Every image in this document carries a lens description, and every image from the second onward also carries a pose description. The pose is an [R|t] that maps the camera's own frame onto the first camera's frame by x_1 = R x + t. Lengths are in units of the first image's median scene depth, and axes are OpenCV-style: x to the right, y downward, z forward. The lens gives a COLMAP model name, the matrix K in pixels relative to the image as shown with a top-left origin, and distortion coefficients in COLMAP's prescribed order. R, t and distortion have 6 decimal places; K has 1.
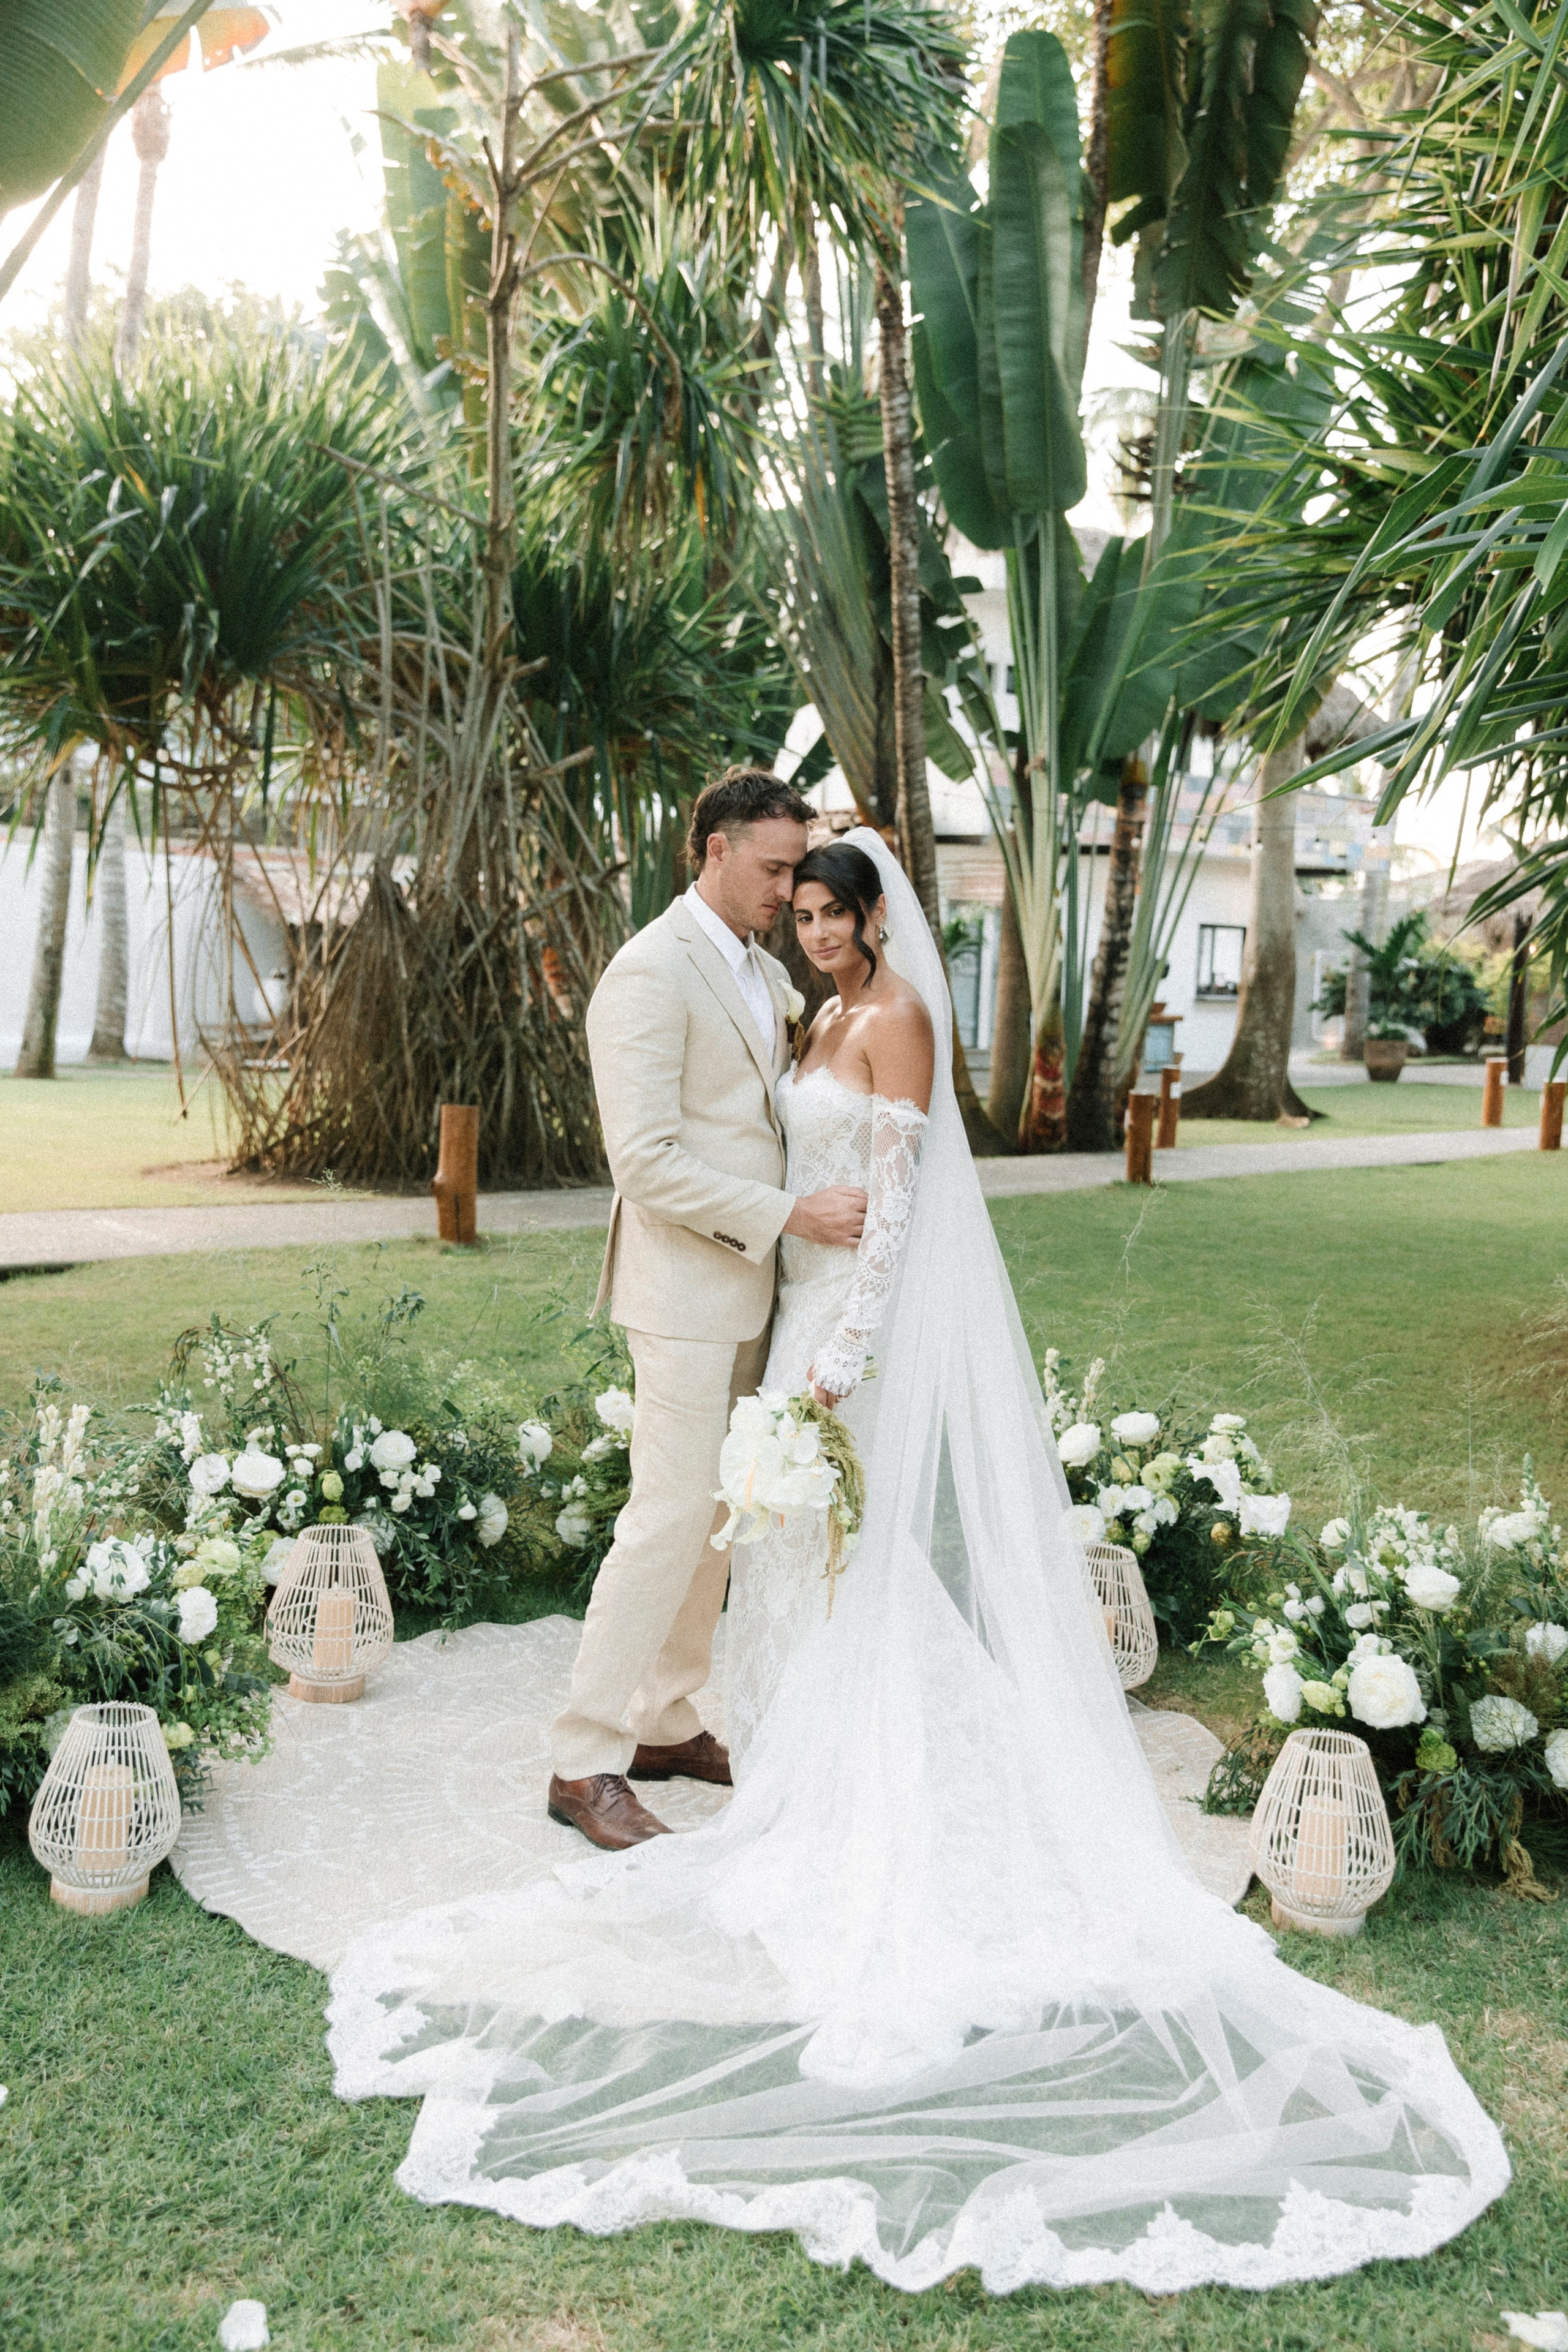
lens RADIAL K [[2283.7, 0, 784.0], [0, 2283.7, 1176.0], [0, 0, 1]] dist [0.084974, 0.007493]
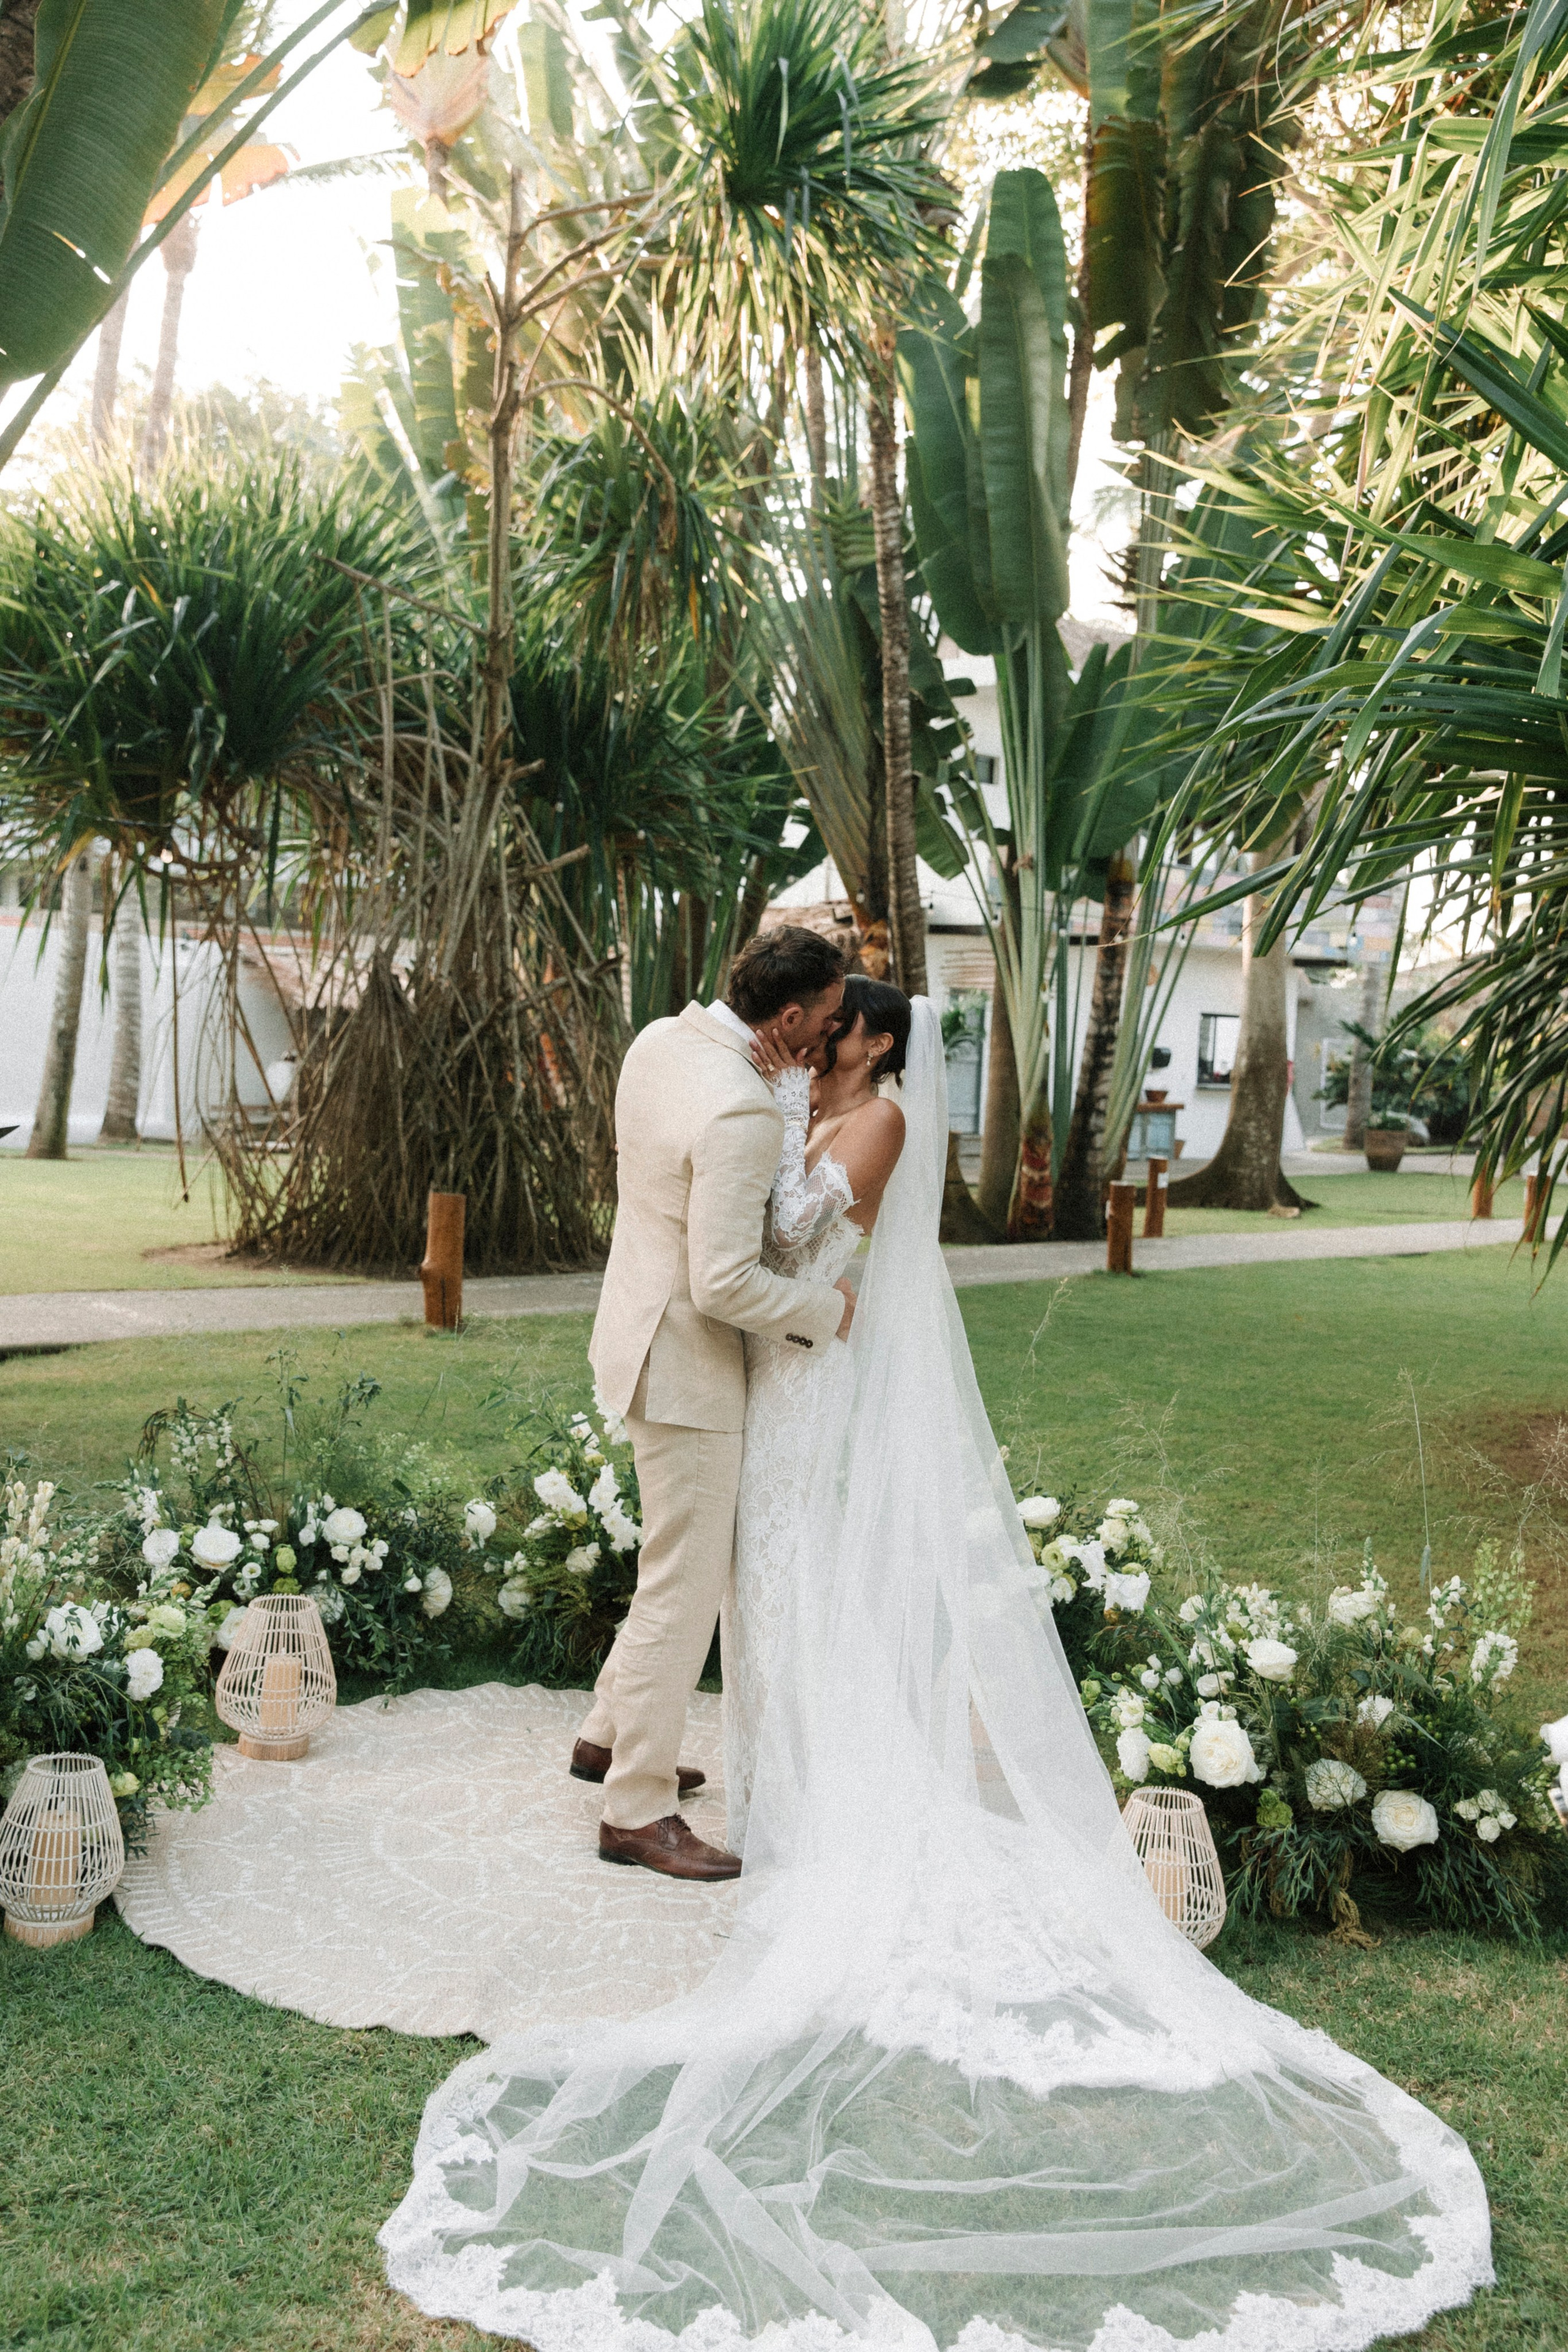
lens RADIAL K [[2293.3, 0, 784.0], [0, 2293.3, 1176.0], [0, 0, 1]] dist [0.086711, -0.003135]
pose [[0.999934, 0.008284, -0.008016, 0.015017], [-0.008560, 0.999349, -0.035045, -0.002933], [0.007720, 0.035111, 0.999354, -0.029495]]
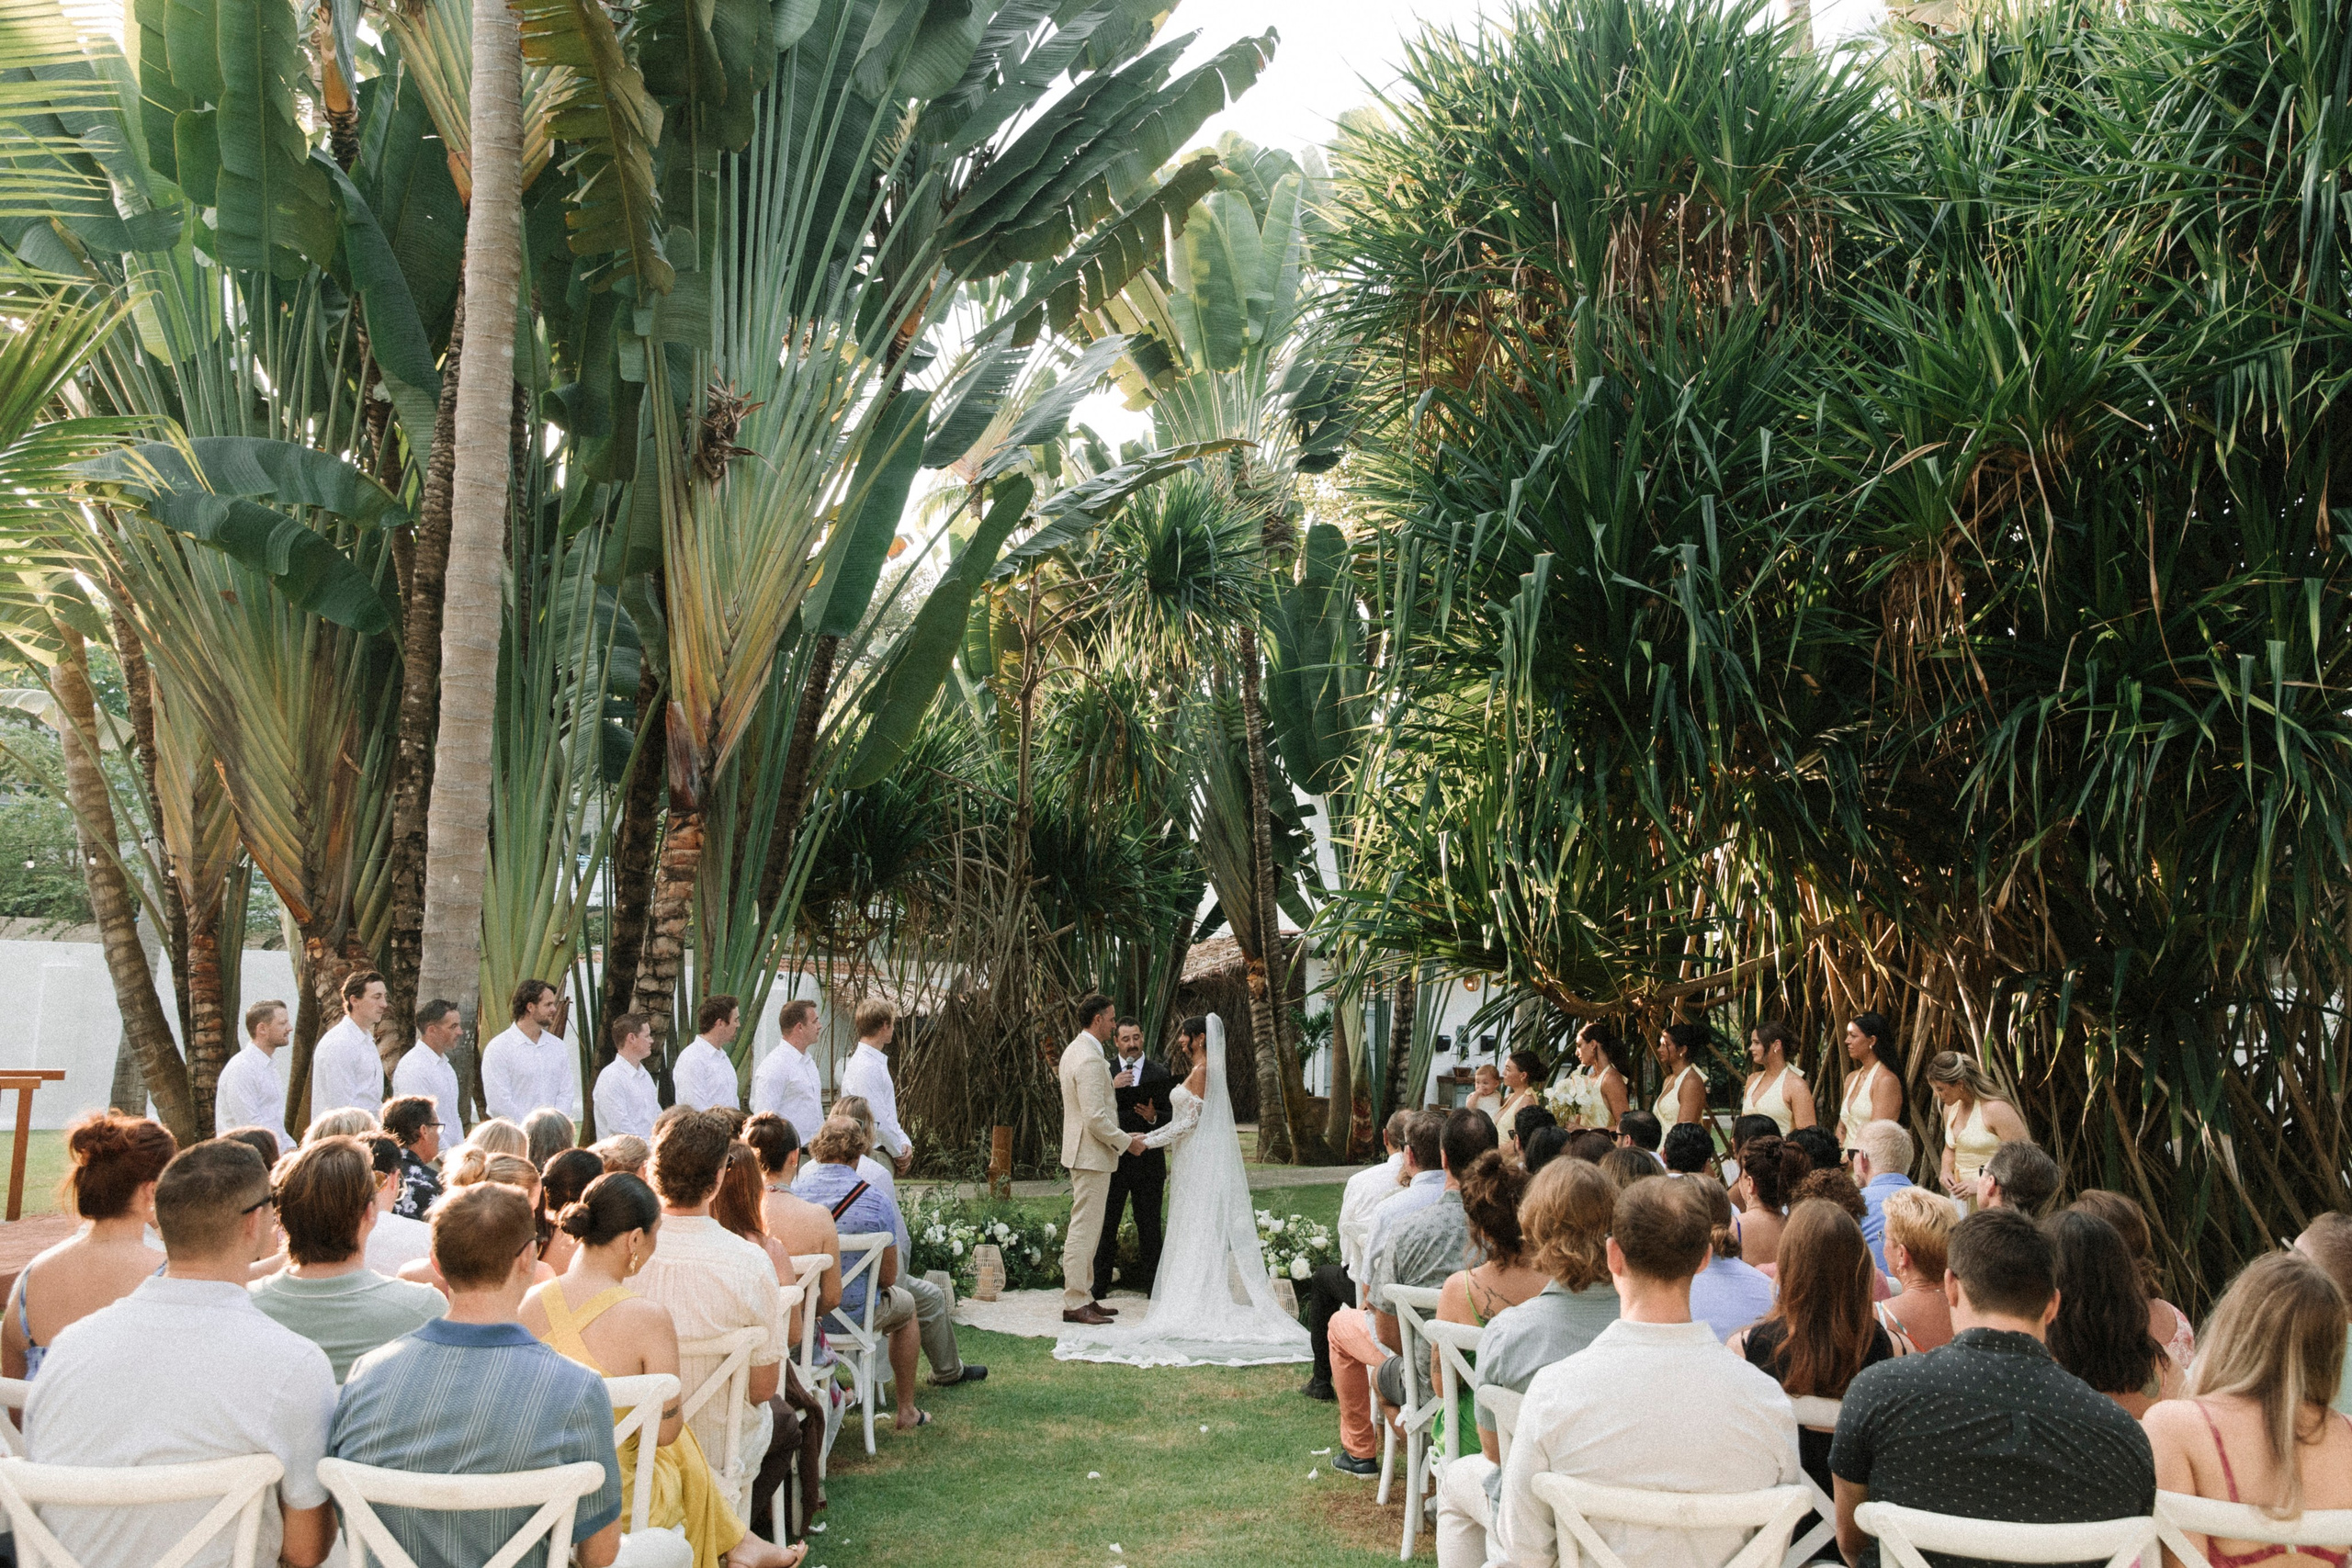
lens RADIAL K [[2049.1, 0, 1176.0], [0, 2049.1, 784.0], [0, 0, 1]] dist [0.006594, 0.001336]
pose [[0.999415, -0.010229, -0.032625, 0.047035], [0.003059, 0.977118, -0.212675, 0.043256], [0.034054, 0.212451, 0.976578, -0.560128]]
